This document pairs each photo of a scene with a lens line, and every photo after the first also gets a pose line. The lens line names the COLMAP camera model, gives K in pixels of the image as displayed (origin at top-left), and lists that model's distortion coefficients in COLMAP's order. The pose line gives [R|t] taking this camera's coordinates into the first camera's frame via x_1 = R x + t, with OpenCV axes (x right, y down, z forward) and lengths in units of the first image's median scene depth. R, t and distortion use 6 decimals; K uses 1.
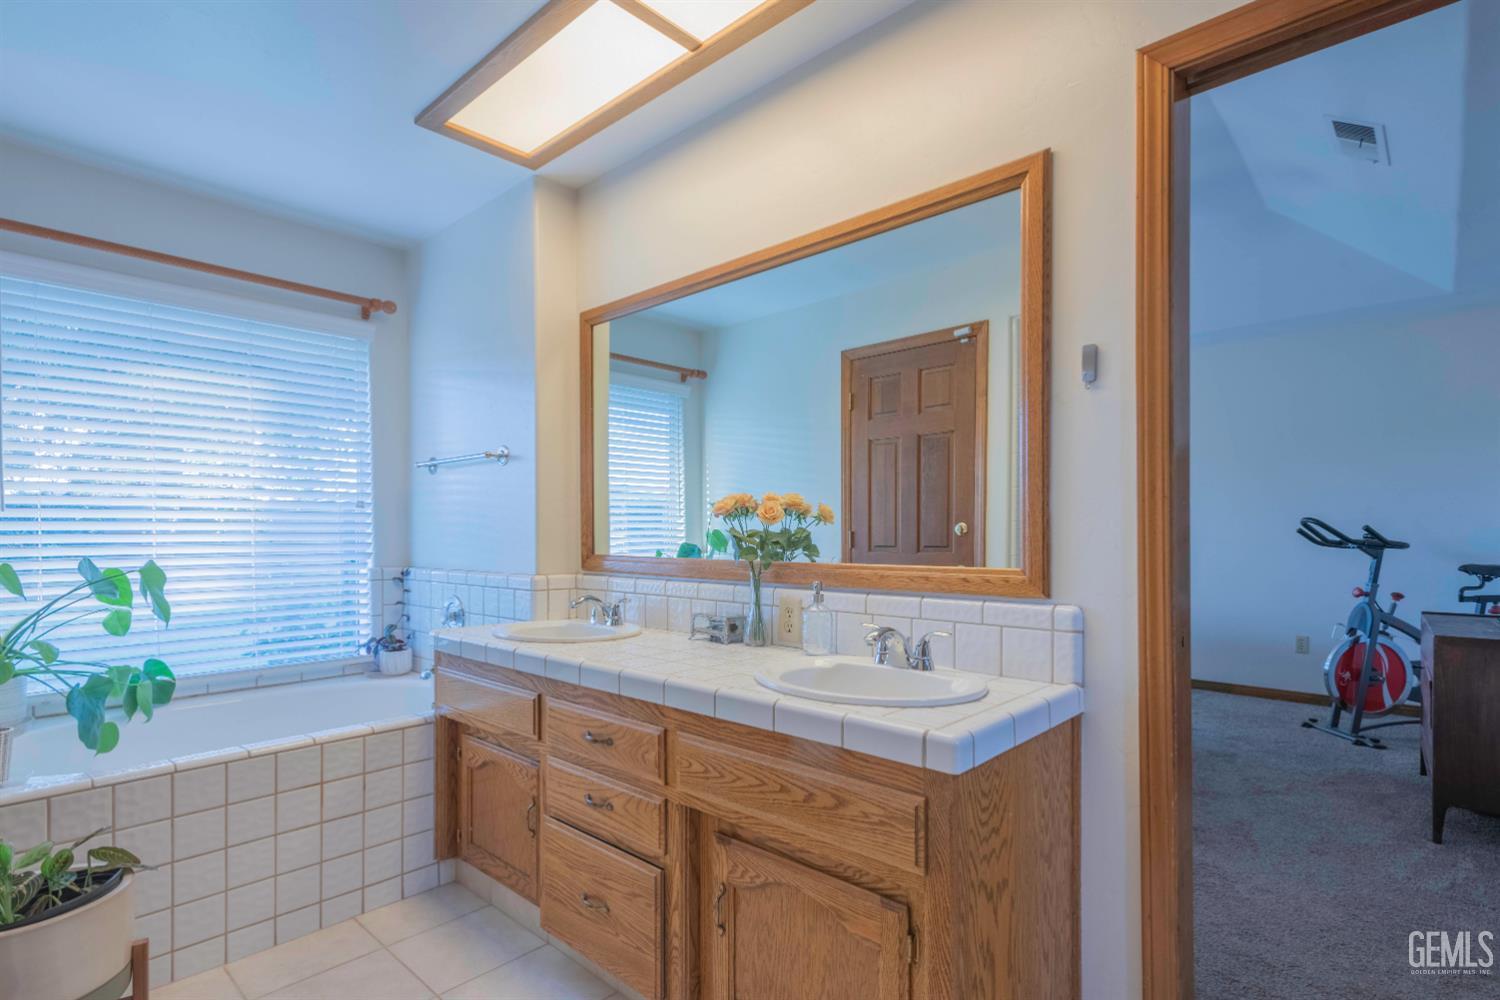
lens RADIAL K [[728.7, 0, 745.7], [0, 728.7, 525.9], [0, 0, 1]] dist [0.002324, 0.000280]
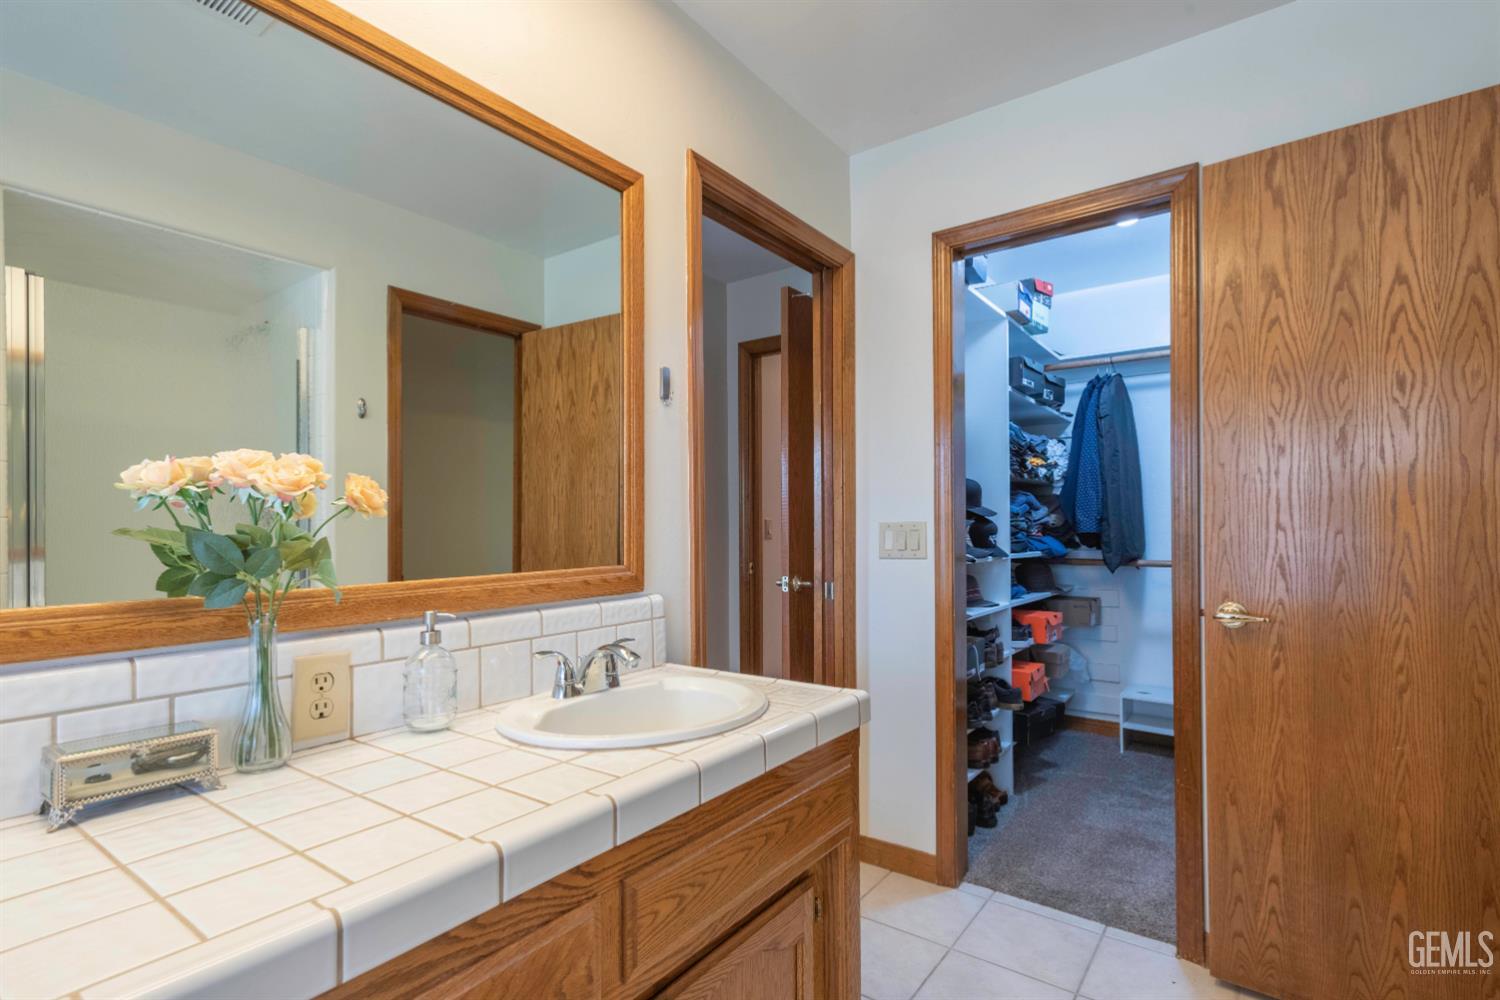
lens RADIAL K [[728.7, 0, 745.7], [0, 728.7, 525.9], [0, 0, 1]] dist [0.002324, 0.000280]
pose [[-0.123287, 0.004379, 0.992361, -0.573236], [0.001052, 0.999990, -0.004282, 0.006717], [-0.992371, 0.000516, -0.123290, 0.835320]]
